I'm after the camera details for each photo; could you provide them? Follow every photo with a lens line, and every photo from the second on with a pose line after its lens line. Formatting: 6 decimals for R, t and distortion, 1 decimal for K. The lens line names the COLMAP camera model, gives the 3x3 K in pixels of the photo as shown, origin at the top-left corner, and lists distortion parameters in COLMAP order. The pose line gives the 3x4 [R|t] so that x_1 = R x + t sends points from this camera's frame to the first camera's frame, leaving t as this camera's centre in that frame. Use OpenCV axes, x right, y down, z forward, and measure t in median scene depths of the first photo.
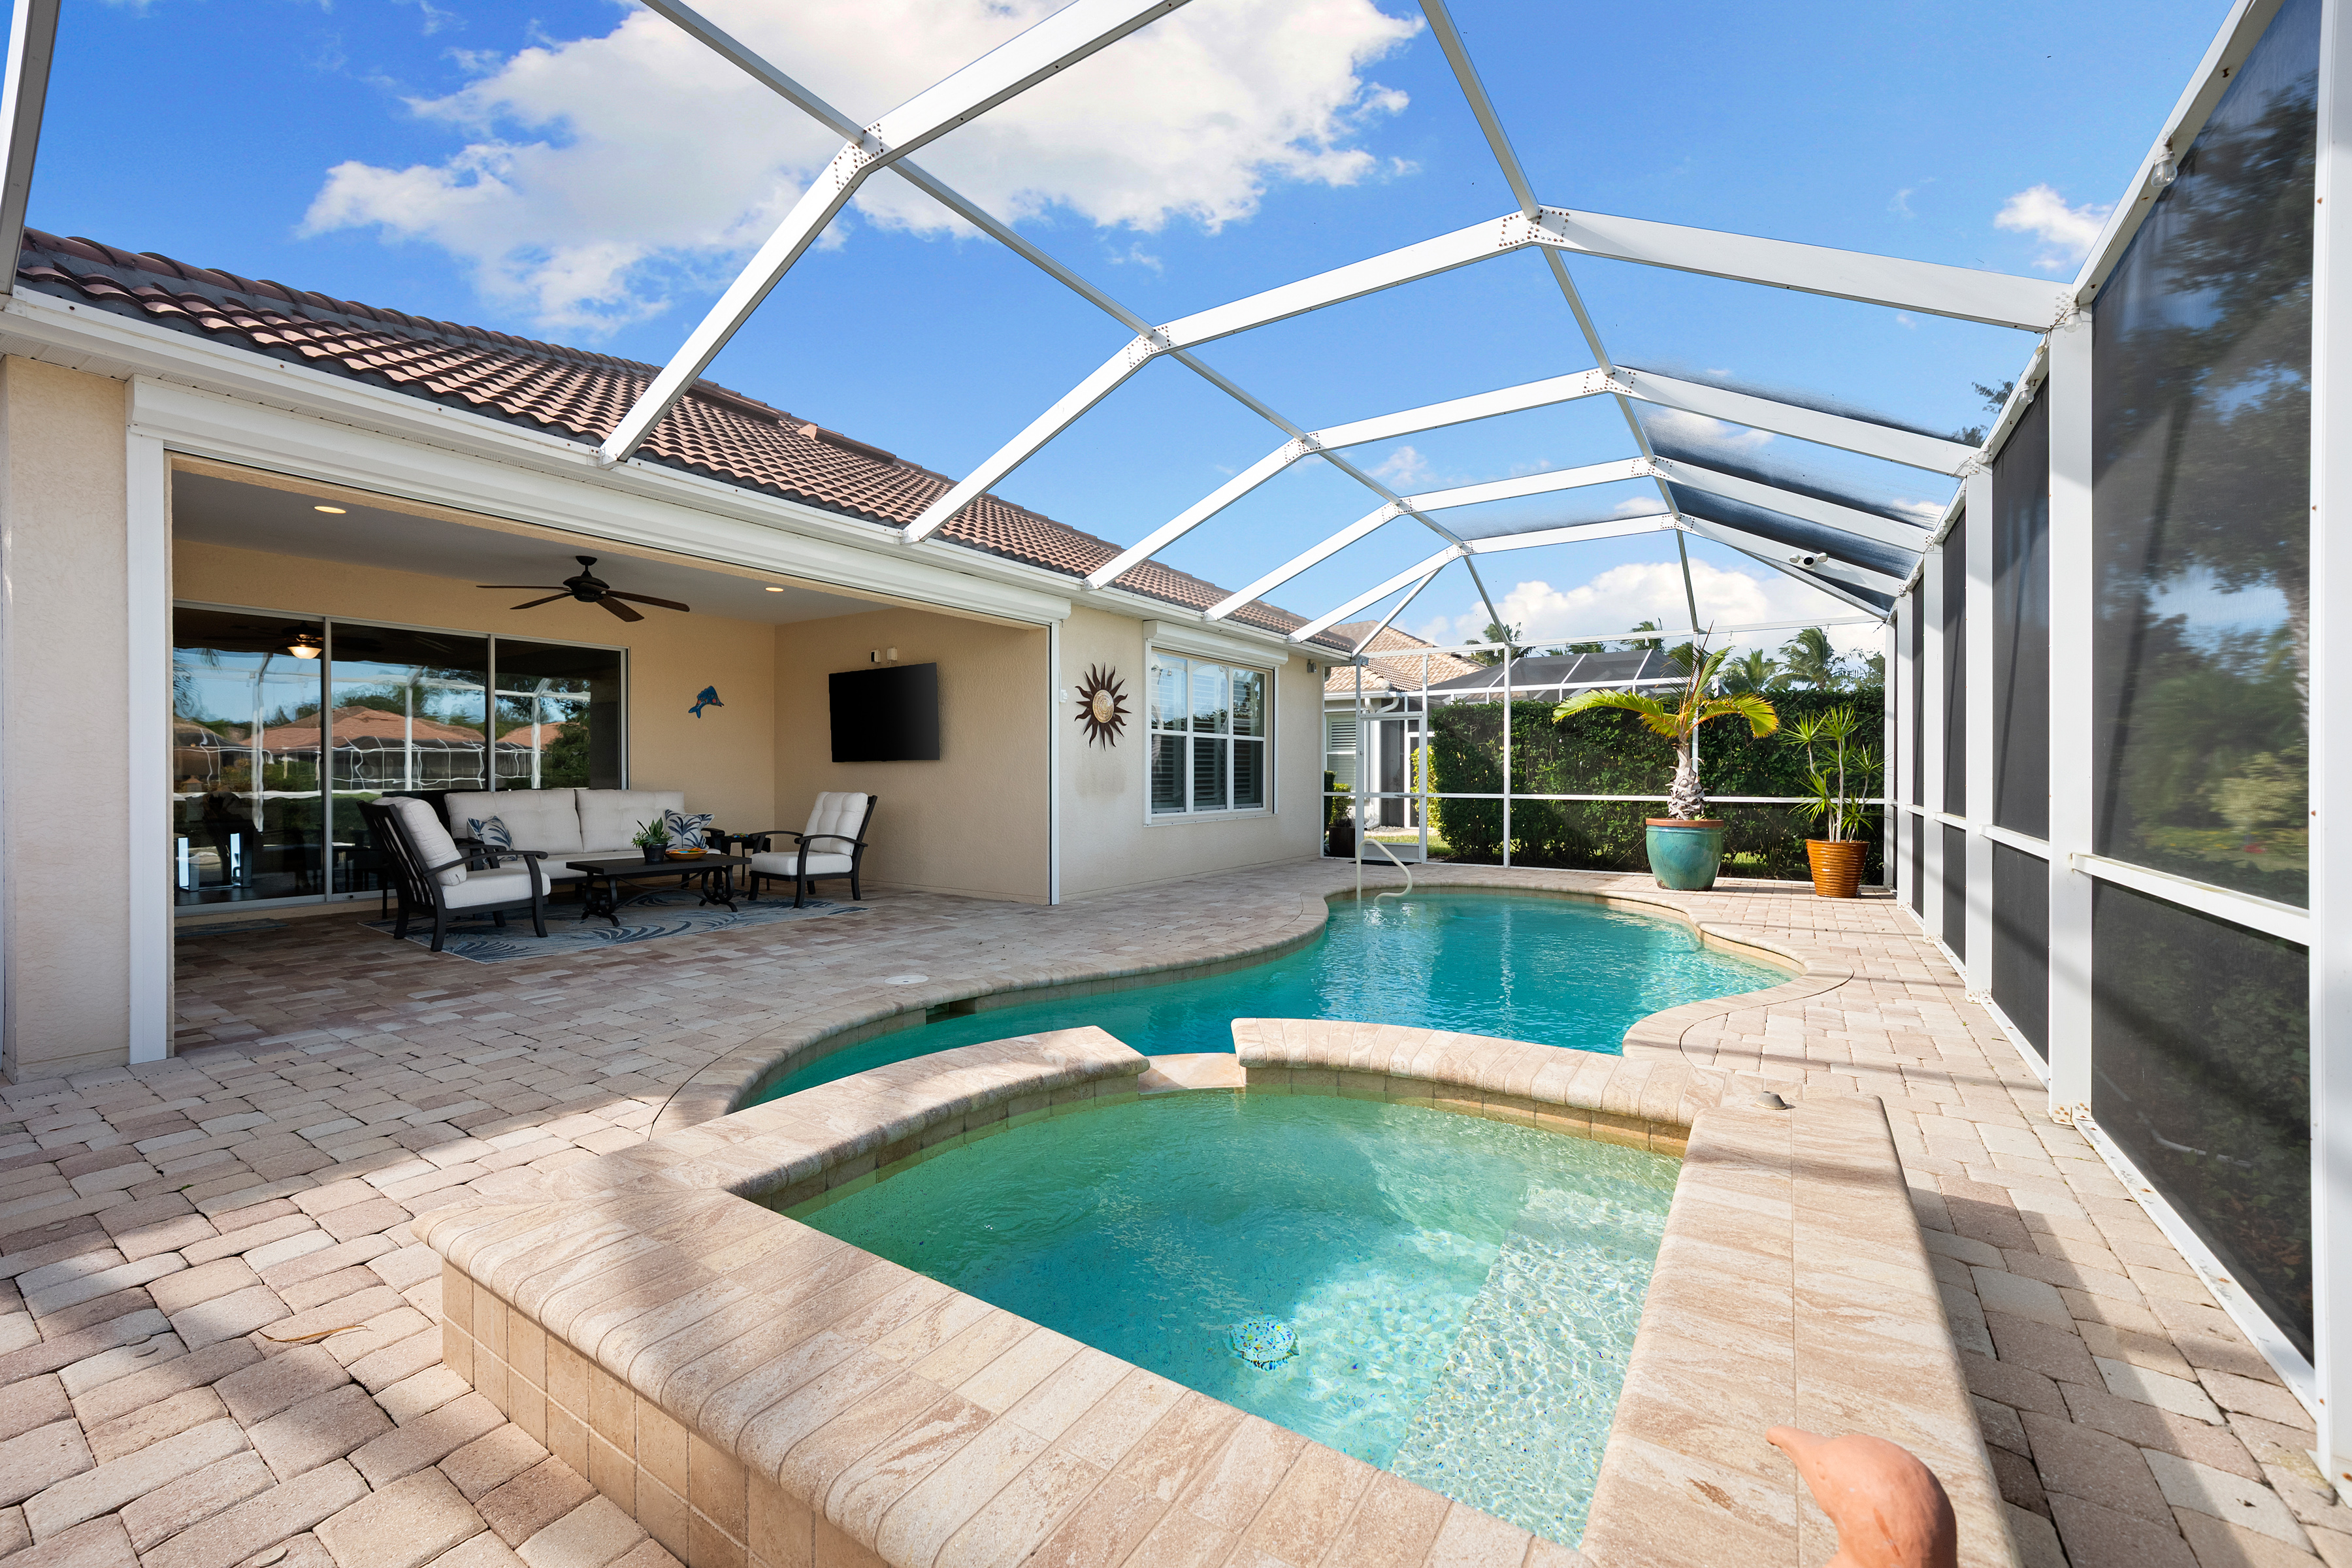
lens RADIAL K [[921.6, 0, 1174.6], [0, 921.6, 775.1], [0, 0, 1]] dist [0.002780, 0.000075]
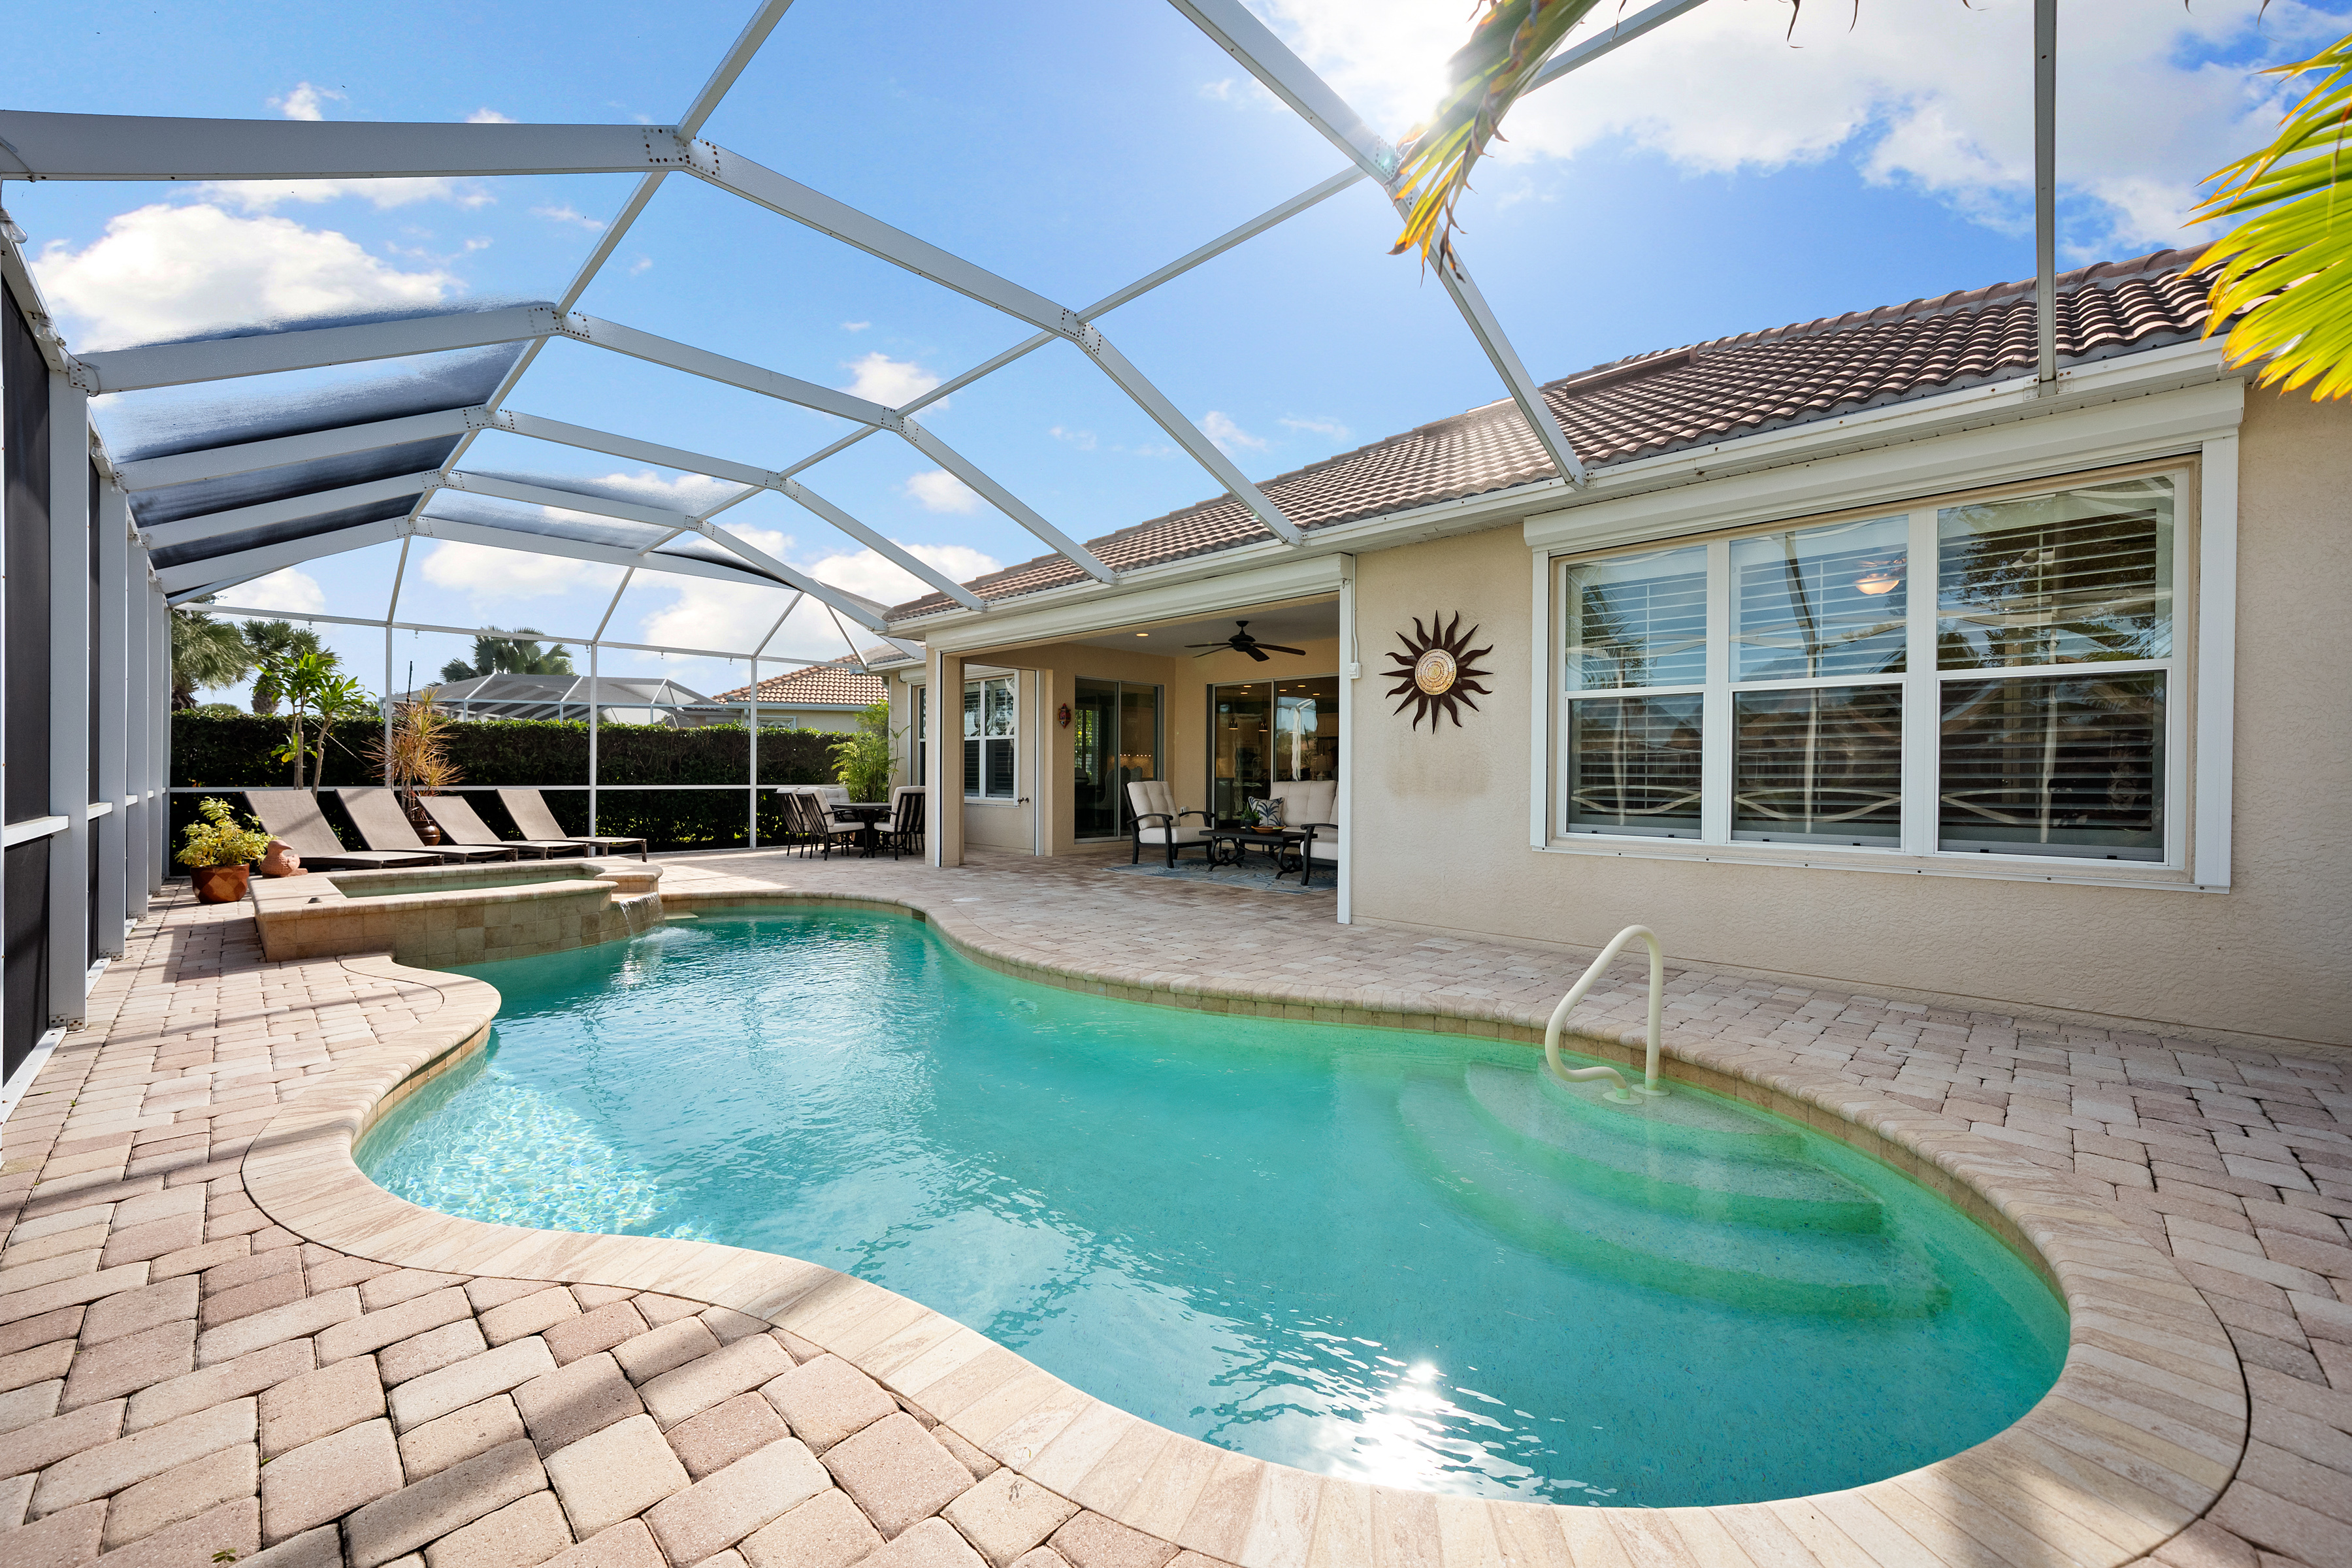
lens RADIAL K [[921.6, 0, 1173.2], [0, 921.6, 780.5], [0, 0, 1]] dist [0.002780, 0.000075]
pose [[-0.184848, 0.001971, -0.982765, 0.663018], [-0.011774, 0.999922, 0.004220, 0.008903], [0.982697, 0.012351, -0.184811, 0.931489]]
